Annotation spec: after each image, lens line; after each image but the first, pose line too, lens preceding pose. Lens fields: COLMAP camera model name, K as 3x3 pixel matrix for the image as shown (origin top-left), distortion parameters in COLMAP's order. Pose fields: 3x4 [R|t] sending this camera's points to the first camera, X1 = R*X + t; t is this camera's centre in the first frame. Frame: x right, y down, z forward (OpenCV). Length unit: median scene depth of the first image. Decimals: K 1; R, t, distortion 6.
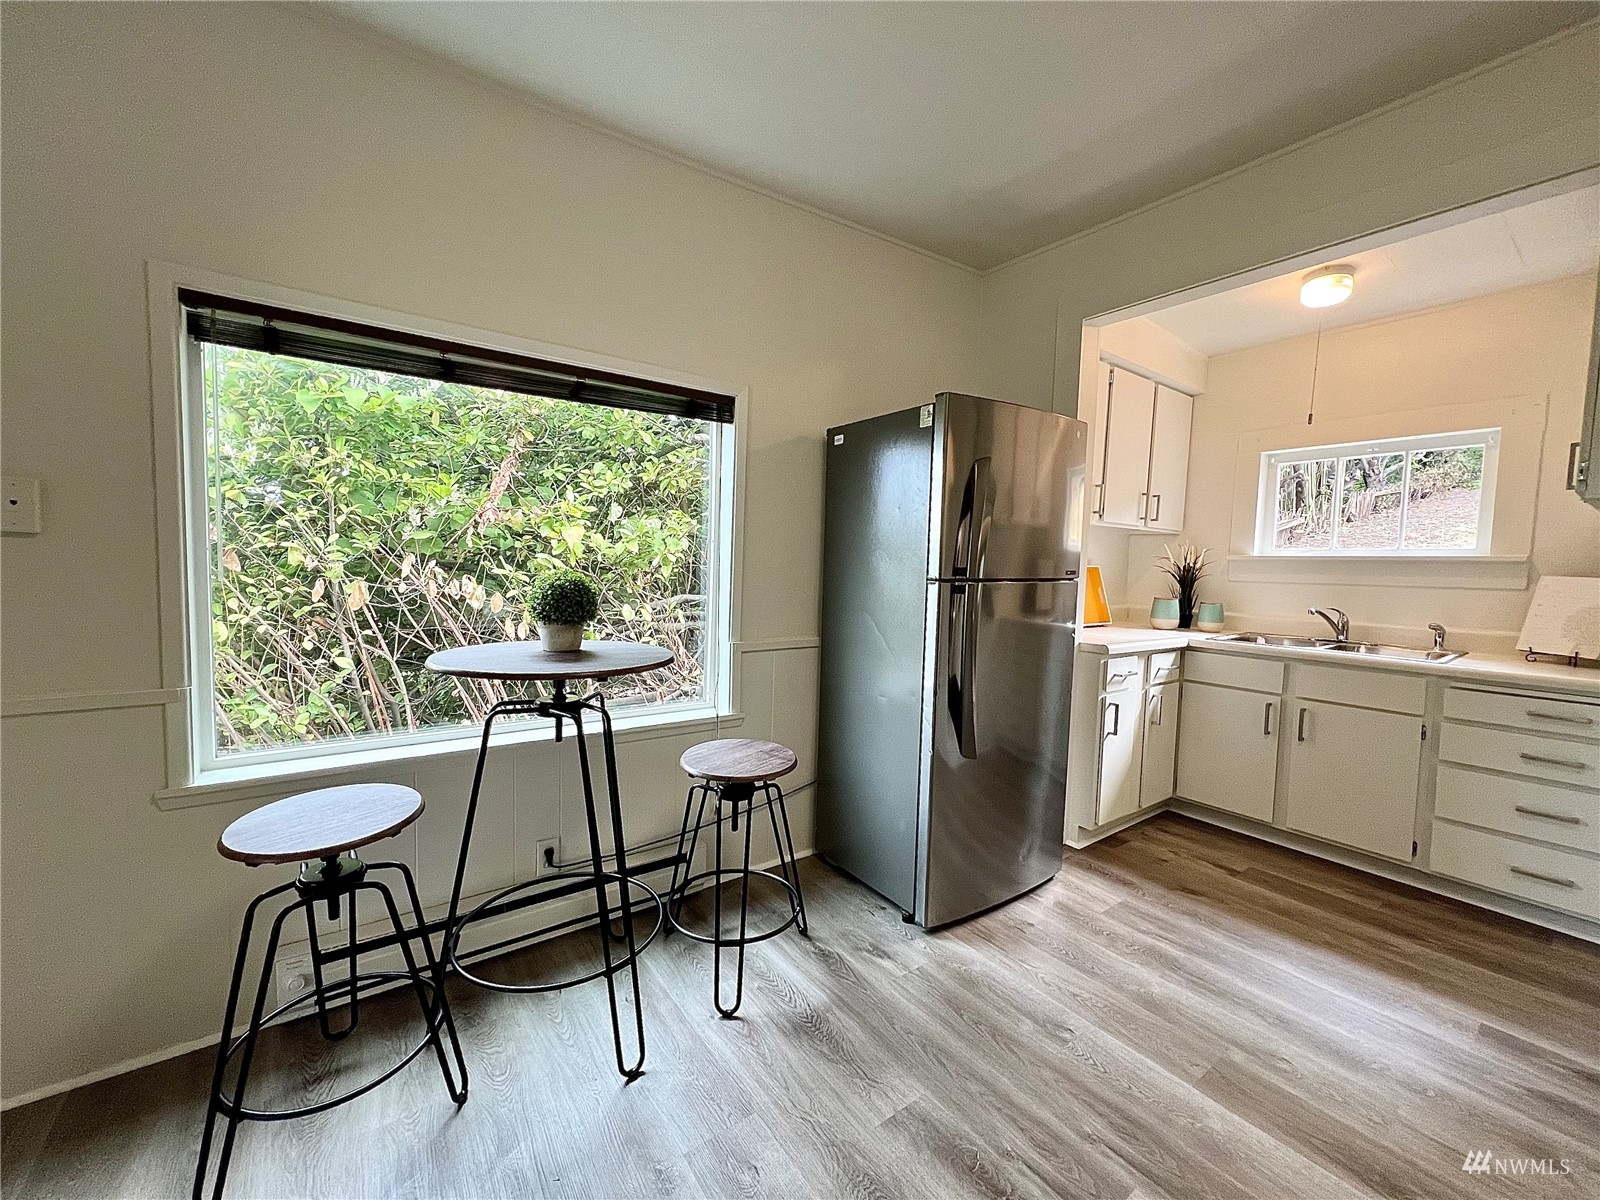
lens RADIAL K [[639.4, 0, 800.4], [0, 639.4, 601.0], [0, 0, 1]] dist [-0.001425, 0.000252]
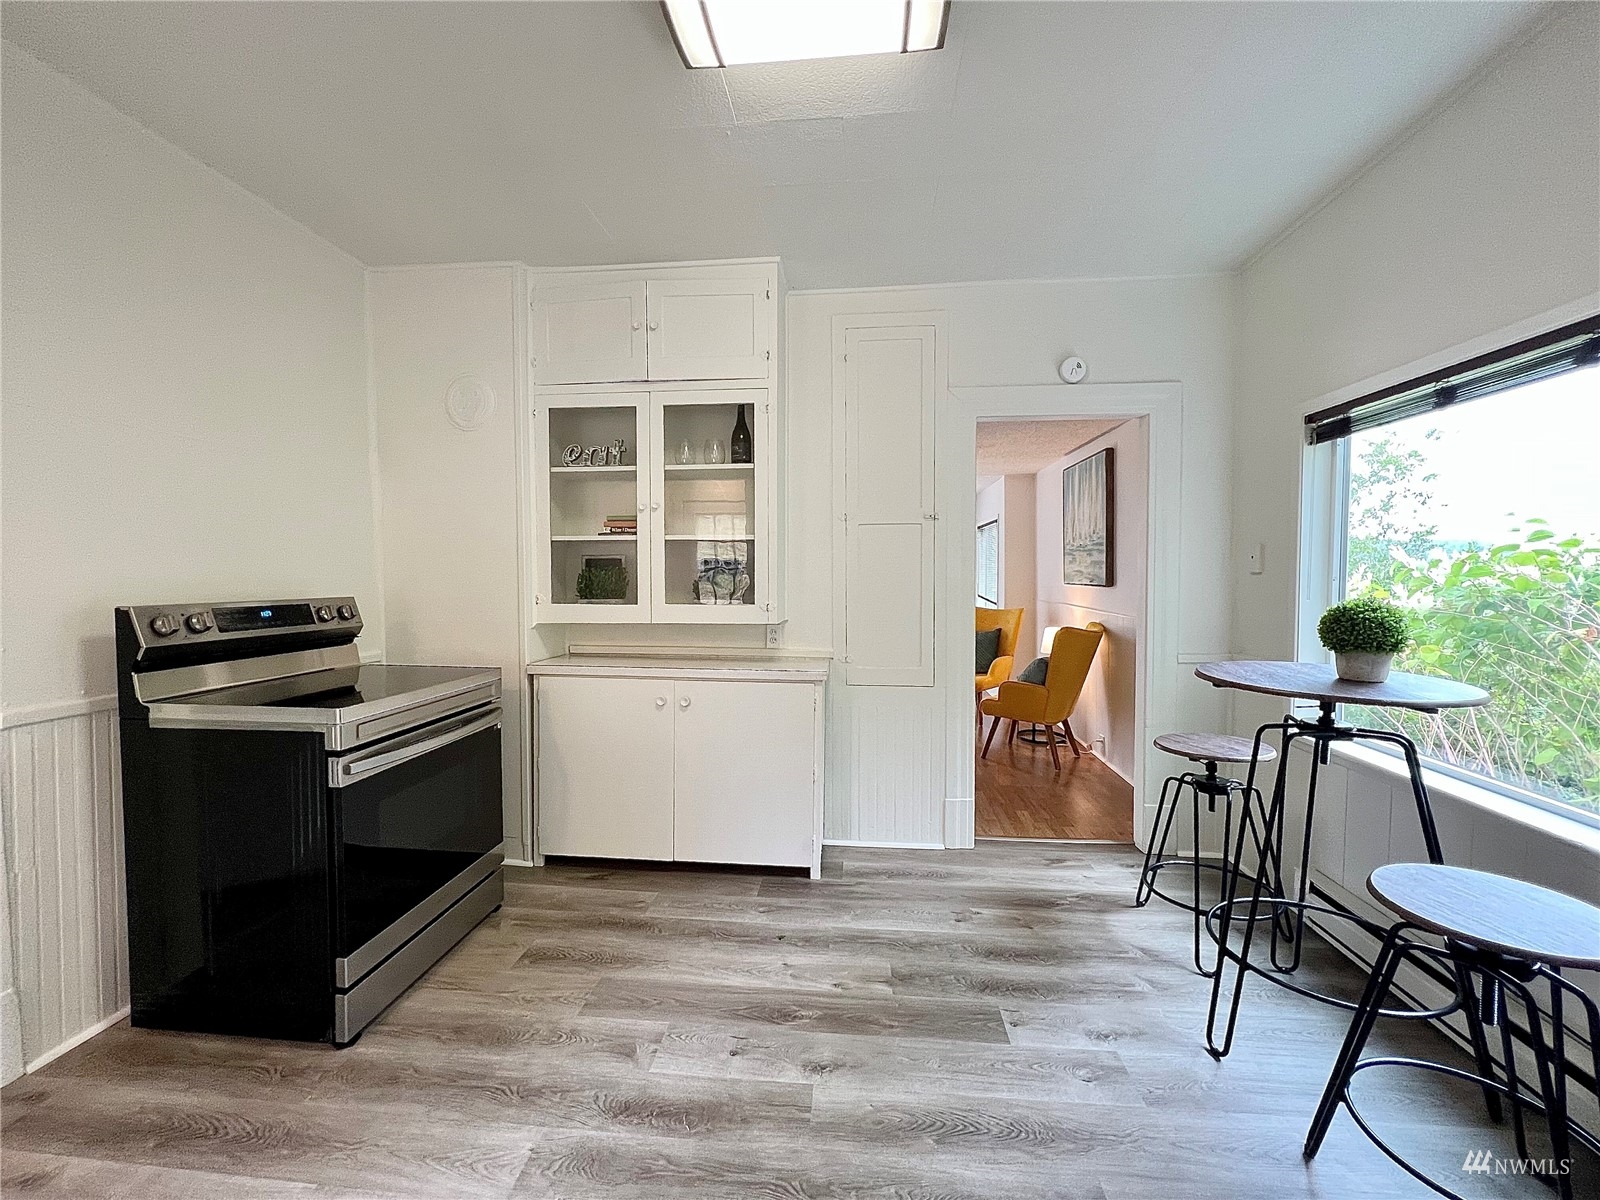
lens RADIAL K [[639.4, 0, 800.2], [0, 639.4, 600.3], [0, 0, 1]] dist [-0.001425, 0.000252]
pose [[-0.660147, 0.011047, -0.751055, 0.605447], [-0.064021, 0.995426, 0.070913, -0.038161], [0.748403, 0.094896, -0.656420, 0.657756]]
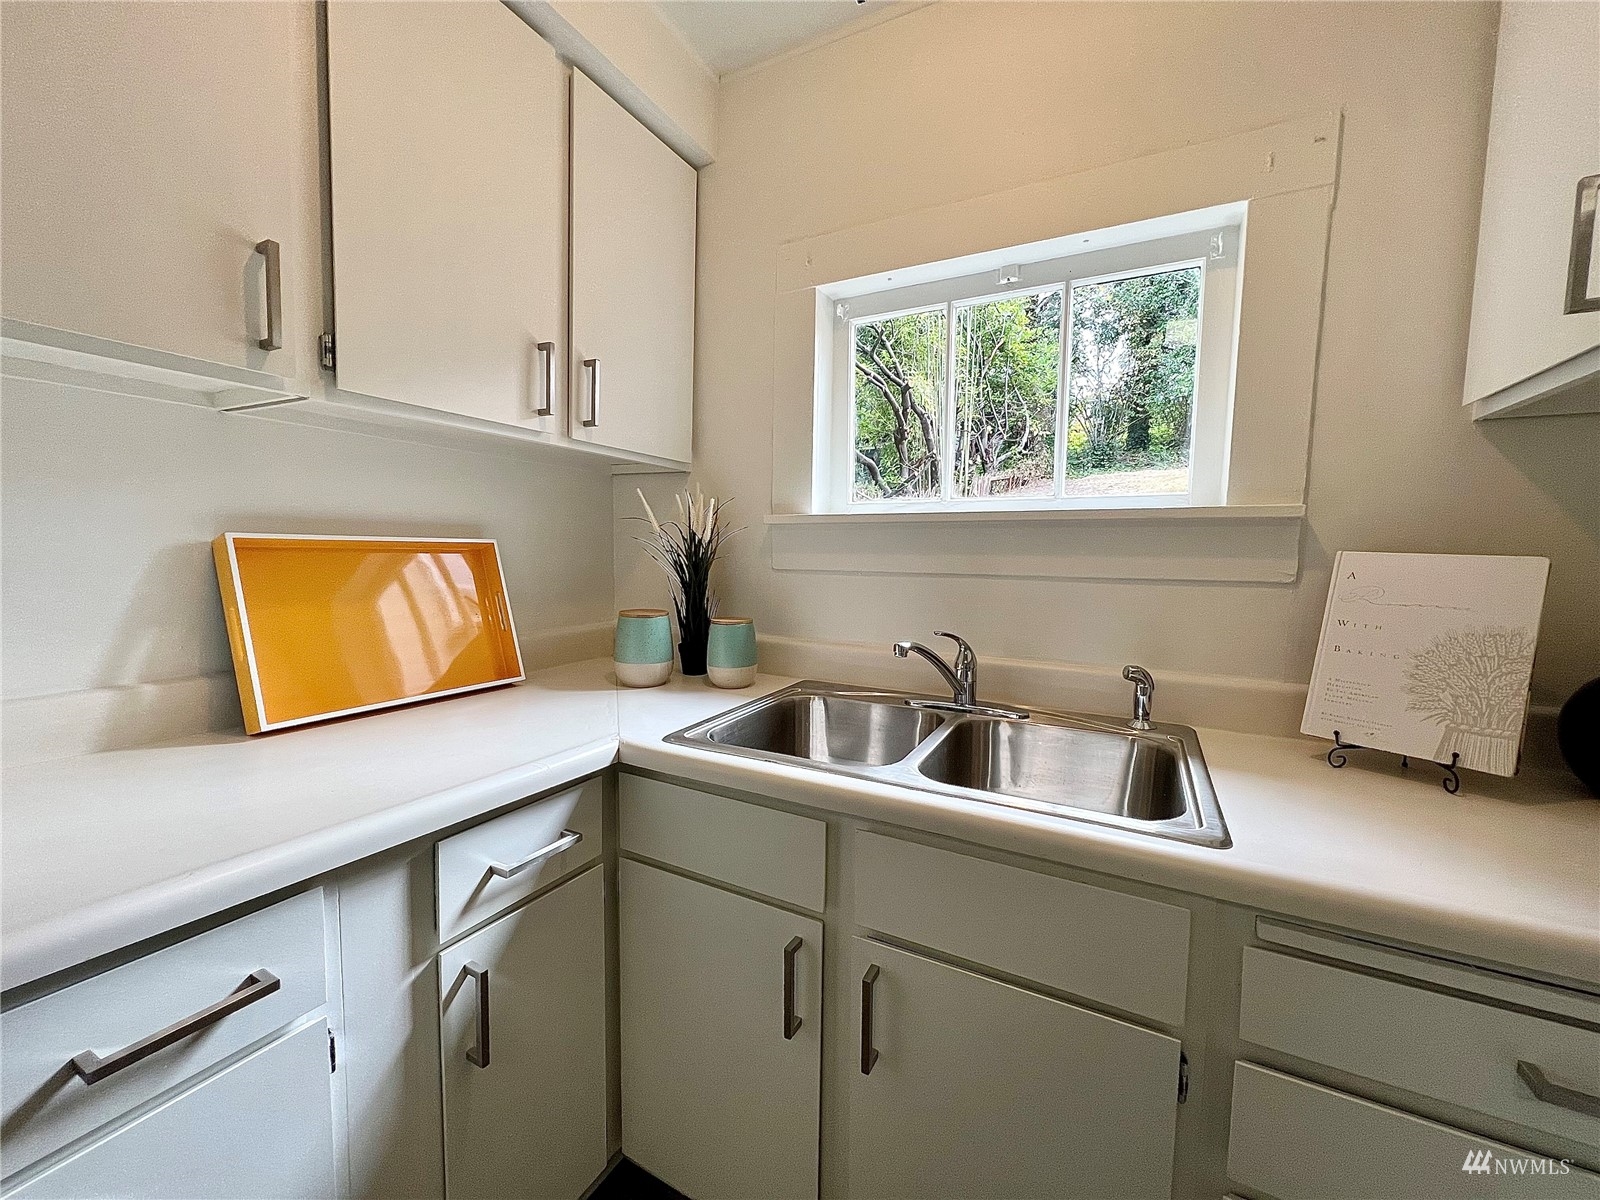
lens RADIAL K [[641.1, 0, 800.8], [0, 641.1, 603.1], [0, 0, 1]] dist [-0.002651, 0.000743]
pose [[0.902039, -0.046389, 0.429154, 0.657928], [0.033482, 0.998732, 0.037583, -0.032502], [-0.430353, -0.019533, 0.902449, 0.766045]]
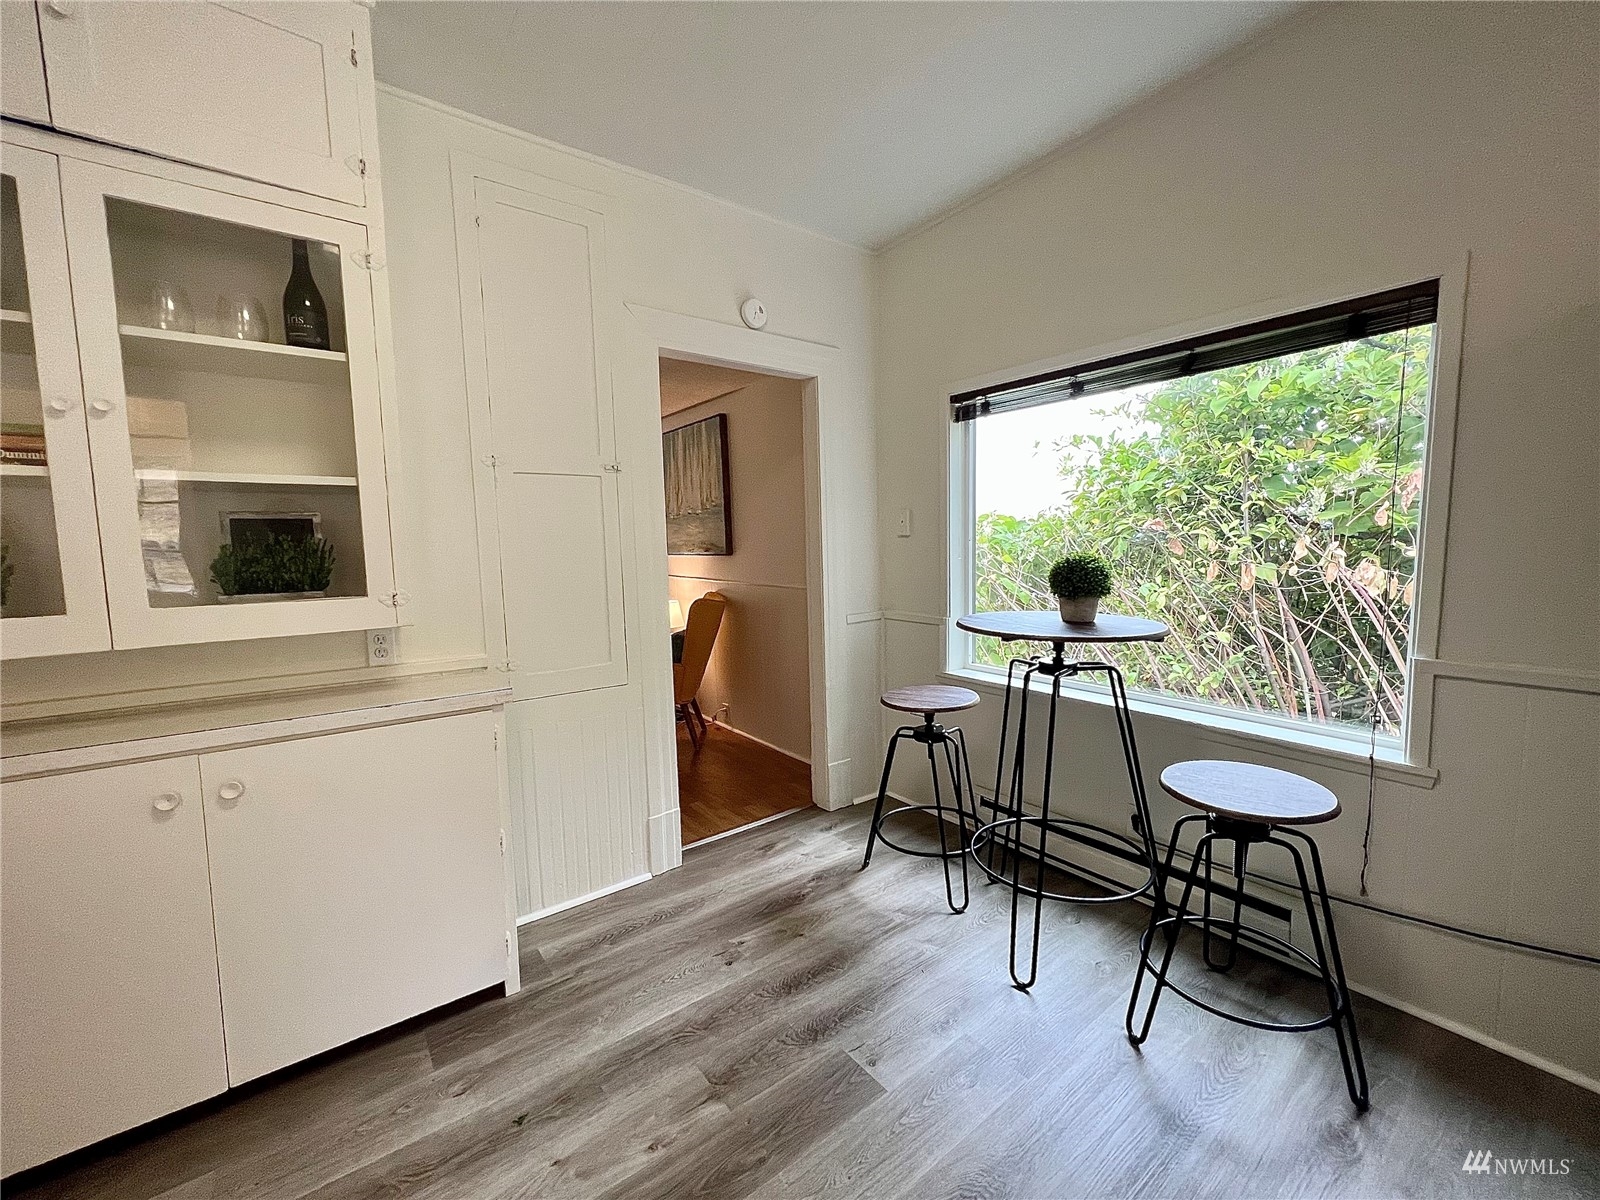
lens RADIAL K [[641.1, 0, 800.4], [0, 641.1, 602.1], [0, 0, 1]] dist [-0.002651, 0.000743]
pose [[0.019761, 0.068896, -0.997428, 0.496424], [-0.044872, 0.996679, 0.067955, -0.008092], [0.998797, 0.043414, 0.022787, 0.321099]]
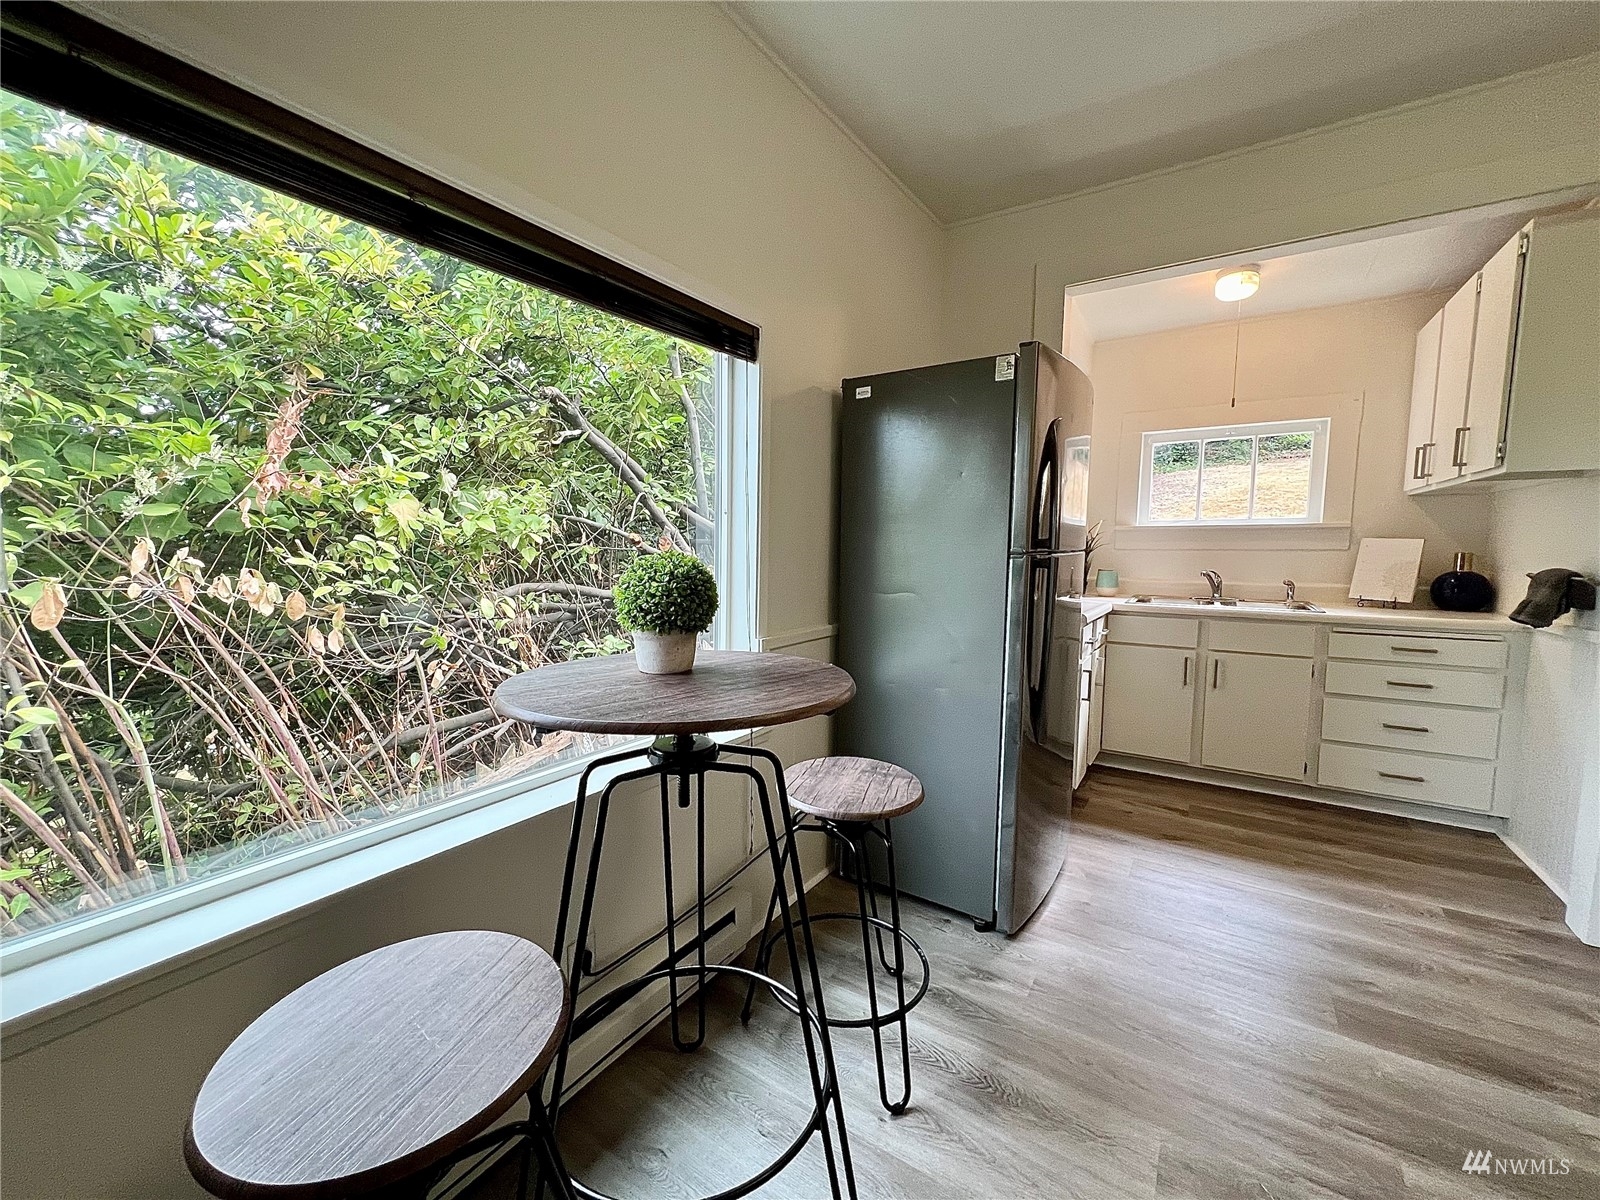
lens RADIAL K [[641.1, 0, 801.4], [0, 641.1, 602.0], [0, 0, 1]] dist [-0.002651, 0.000743]
pose [[0.933614, -0.053421, 0.354275, -0.316402], [0.041576, 0.998295, 0.040969, -0.011677], [-0.355859, -0.023520, 0.934244, 0.212854]]
